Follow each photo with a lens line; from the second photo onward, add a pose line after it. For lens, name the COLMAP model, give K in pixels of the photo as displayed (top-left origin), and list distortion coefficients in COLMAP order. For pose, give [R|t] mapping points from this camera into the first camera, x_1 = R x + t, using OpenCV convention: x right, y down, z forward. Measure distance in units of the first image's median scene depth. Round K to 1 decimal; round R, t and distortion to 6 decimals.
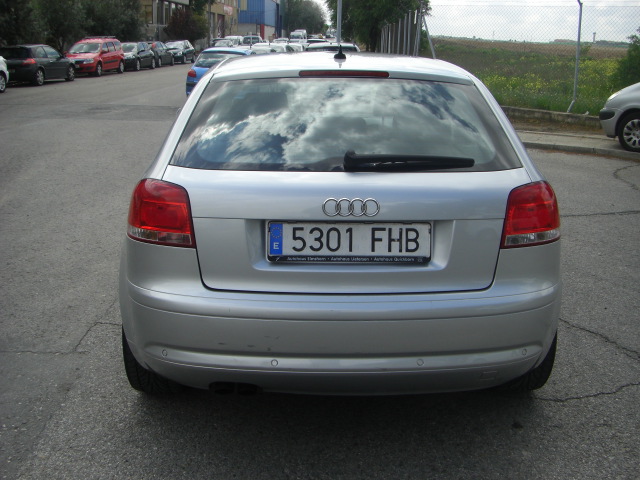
lens RADIAL K [[706.3, 0, 320.0], [0, 706.3, 240.1], [0, 0, 1]] dist [-0.141541, 0.000000]
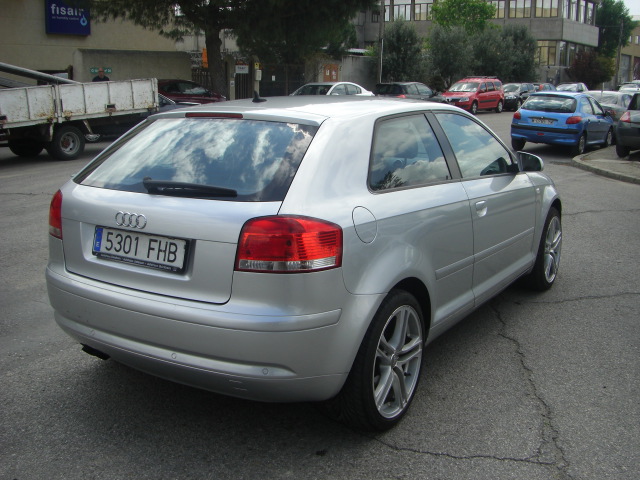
lens RADIAL K [[706.3, 0, 321.5], [0, 706.3, 243.4], [0, 0, 1]] dist [-0.141541, 0.000000]
pose [[0.835011, 0.112654, -0.538577, 0.994634], [-0.139909, 0.990116, -0.009814, -0.039801], [0.532148, 0.083546, 0.842519, 0.117266]]
